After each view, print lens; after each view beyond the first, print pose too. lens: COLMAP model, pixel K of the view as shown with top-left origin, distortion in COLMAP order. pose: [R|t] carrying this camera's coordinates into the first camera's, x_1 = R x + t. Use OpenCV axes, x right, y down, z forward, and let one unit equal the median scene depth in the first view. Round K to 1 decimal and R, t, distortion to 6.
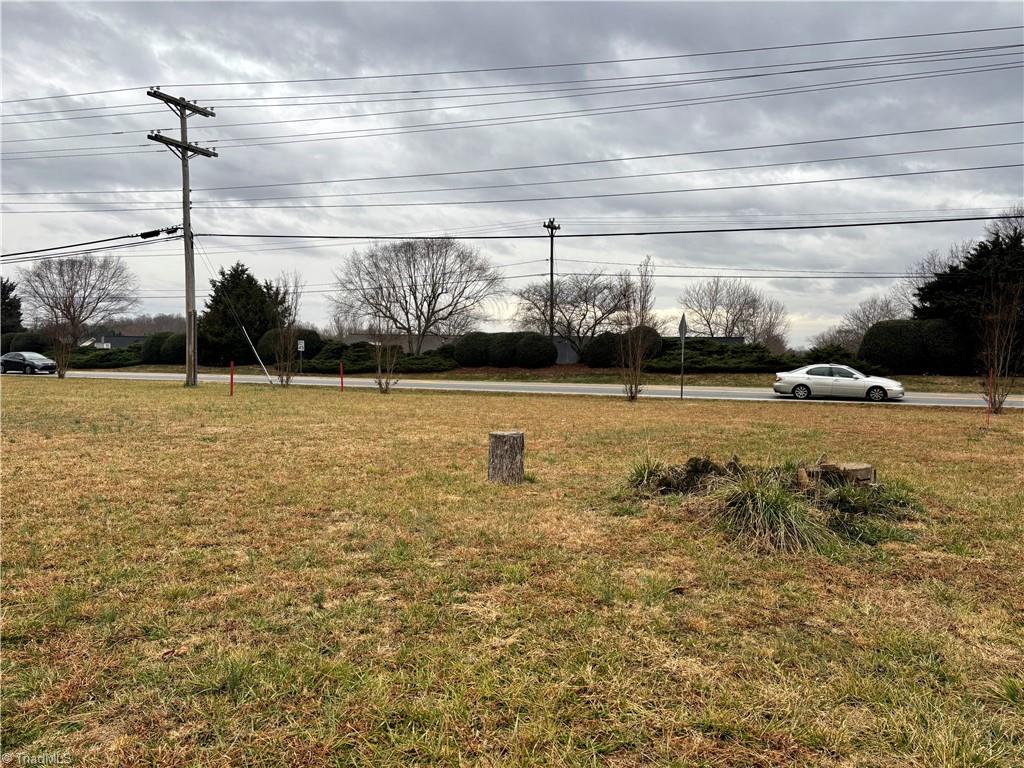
lens RADIAL K [[785.8, 0, 508.6], [0, 785.8, 385.0], [0, 0, 1]] dist [0.096489, -0.028341]
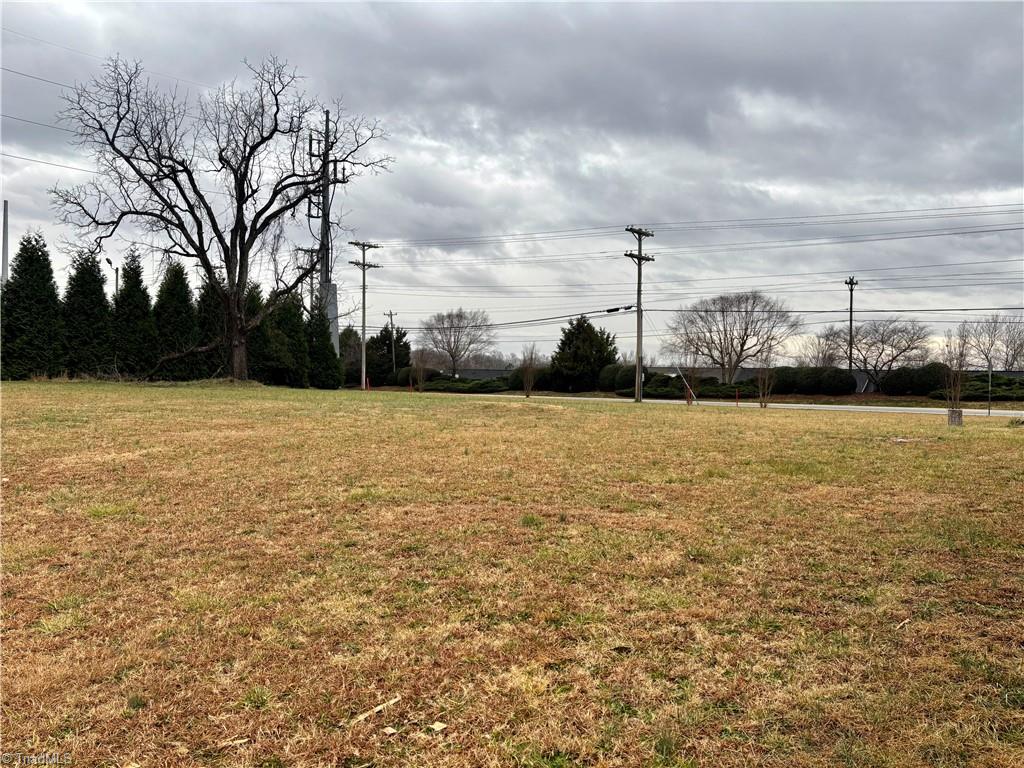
lens RADIAL K [[785.8, 0, 512.5], [0, 785.8, 387.1], [0, 0, 1]] dist [0.096489, -0.028341]
pose [[0.965681, 0.007449, -0.259622, -0.133420], [-0.016758, 0.999293, -0.033662, 0.016540], [0.259188, 0.036858, 0.965123, -0.359962]]
